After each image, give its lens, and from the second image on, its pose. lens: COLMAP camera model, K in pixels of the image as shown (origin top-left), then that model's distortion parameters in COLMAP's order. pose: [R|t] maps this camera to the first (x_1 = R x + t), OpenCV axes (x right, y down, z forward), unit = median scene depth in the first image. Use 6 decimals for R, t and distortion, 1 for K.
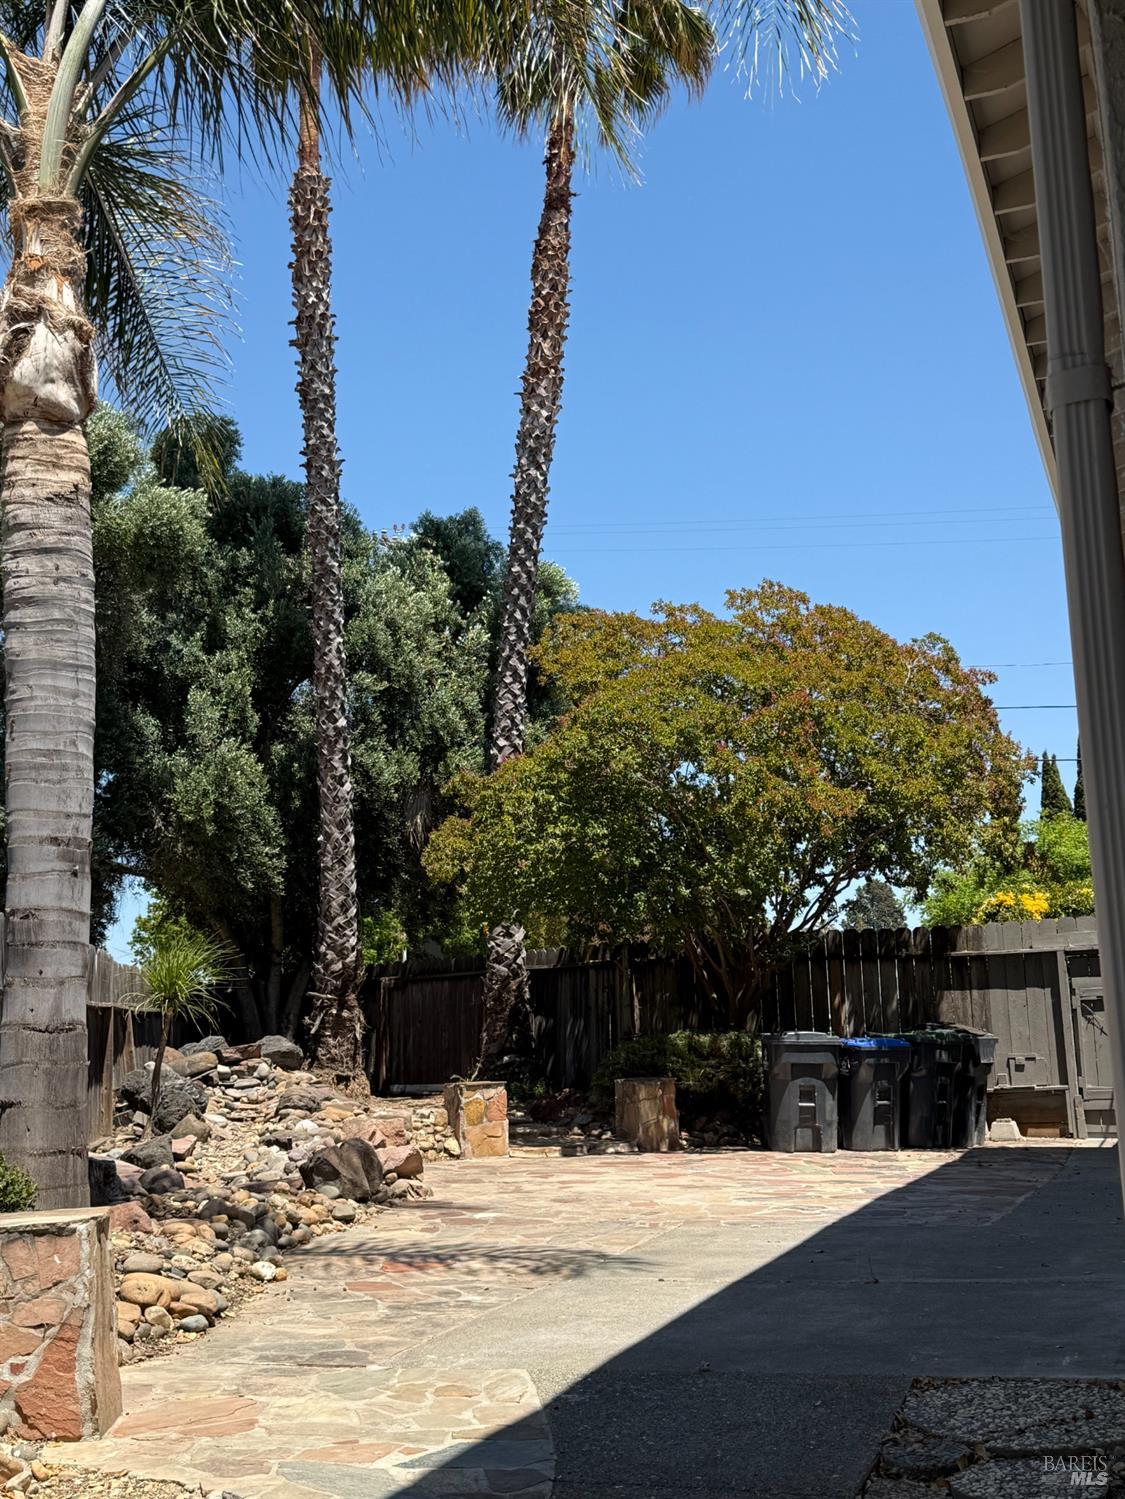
lens RADIAL K [[1688.5, 0, 567.3], [0, 1688.5, 755.7], [0, 0, 1]] dist [0.199266, -0.478956]
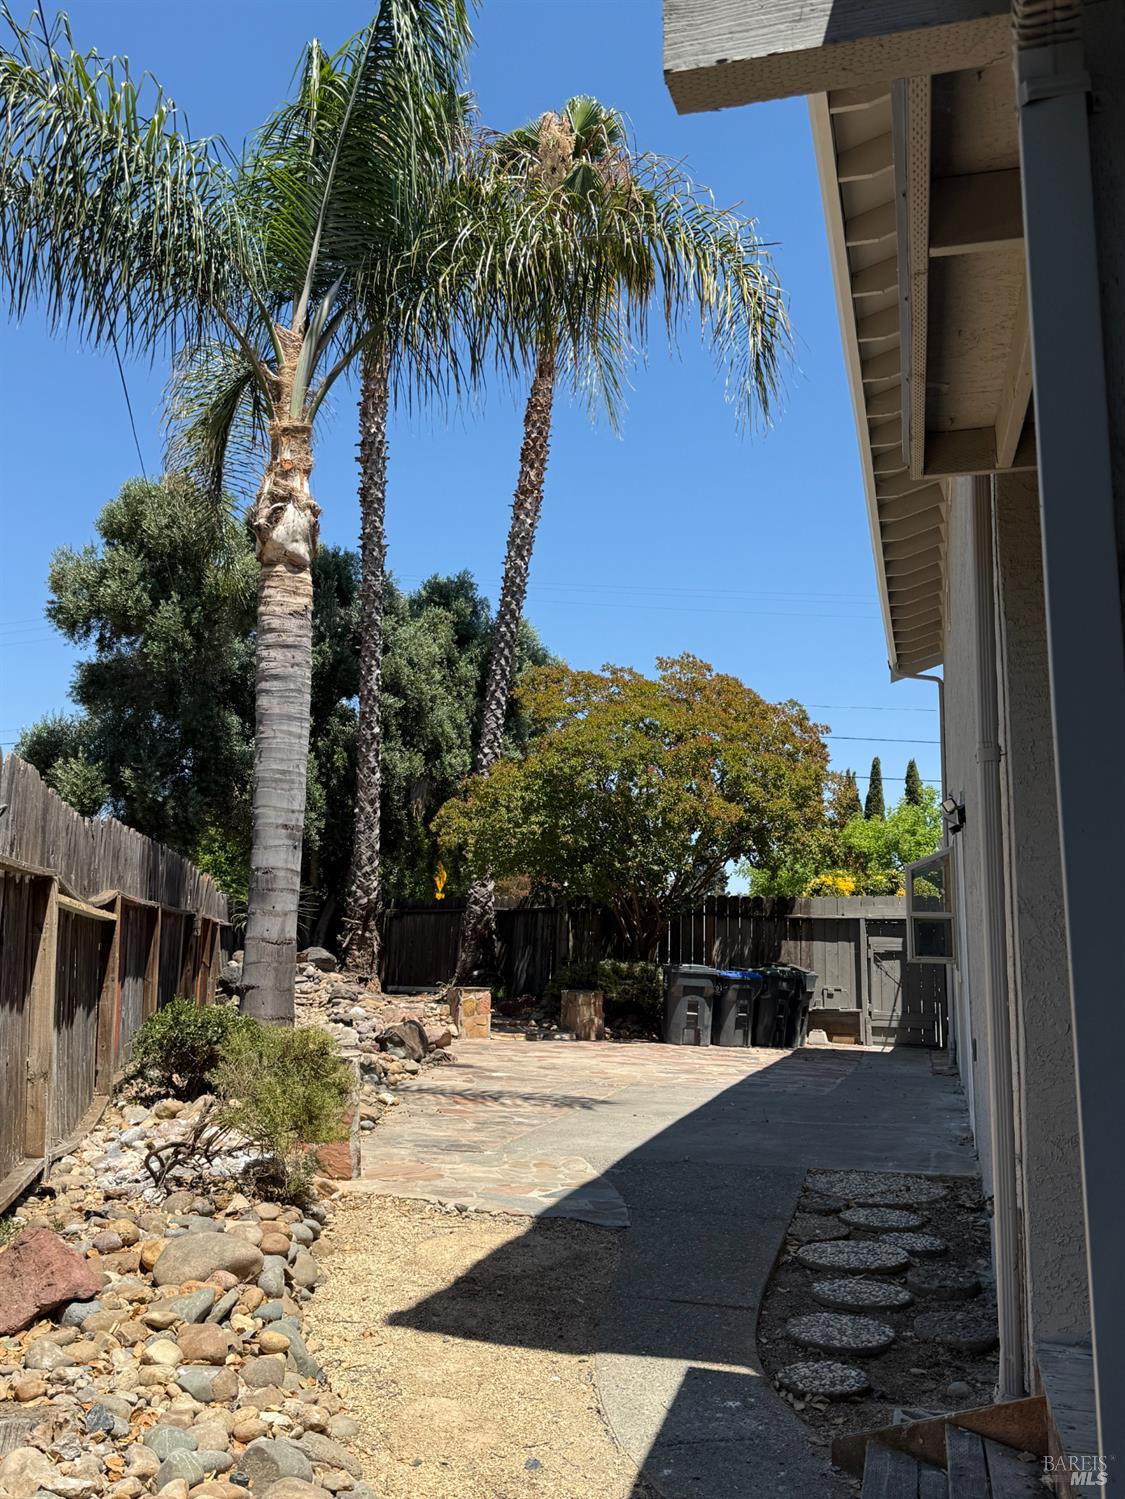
lens RADIAL K [[1294.4, 0, 562.5], [0, 1294.4, 749.5], [0, 0, 1]] dist [0.160514, -0.309783]
pose [[0.995789, 0.063697, 0.065928, -0.055974], [-0.064102, 0.997935, 0.004043, -0.020426], [-0.065535, -0.008252, 0.997816, -0.113074]]
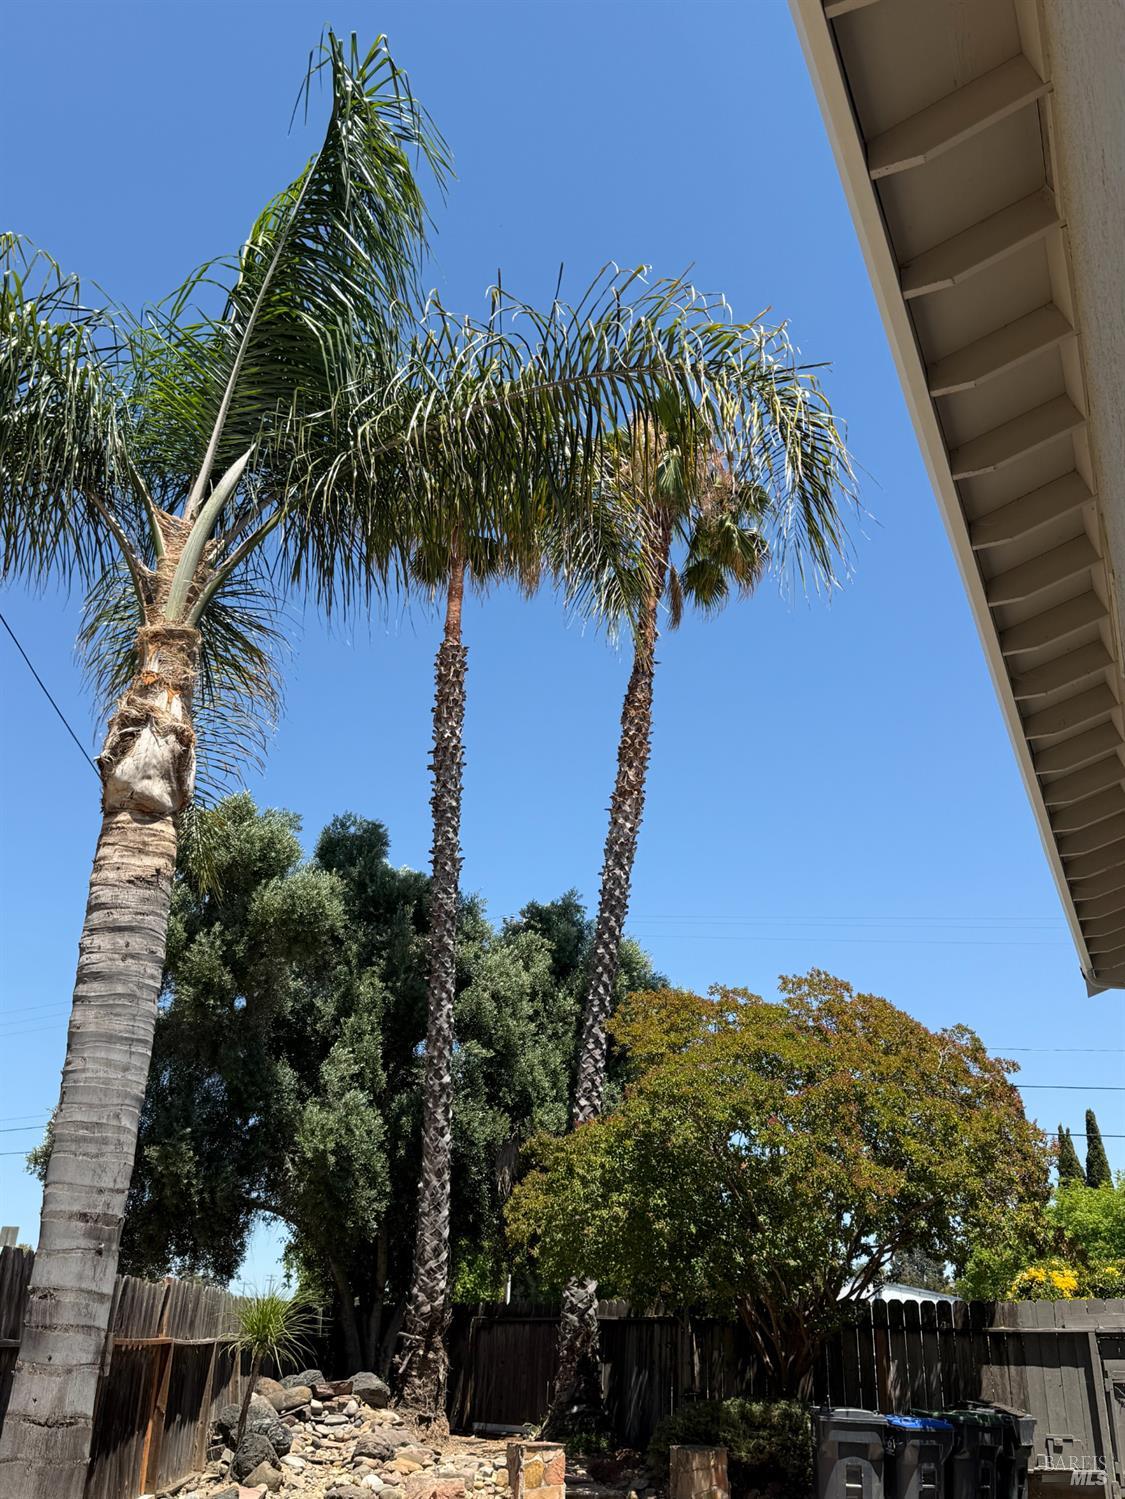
lens RADIAL K [[1294.4, 0, 562.5], [0, 1294.4, 749.5], [0, 0, 1]] dist [0.160514, -0.309783]
pose [[0.996427, 0.021694, -0.081625, 0.017964], [-0.042035, 0.965630, -0.256497, -0.012975], [0.073256, 0.259012, 0.963092, 0.090229]]
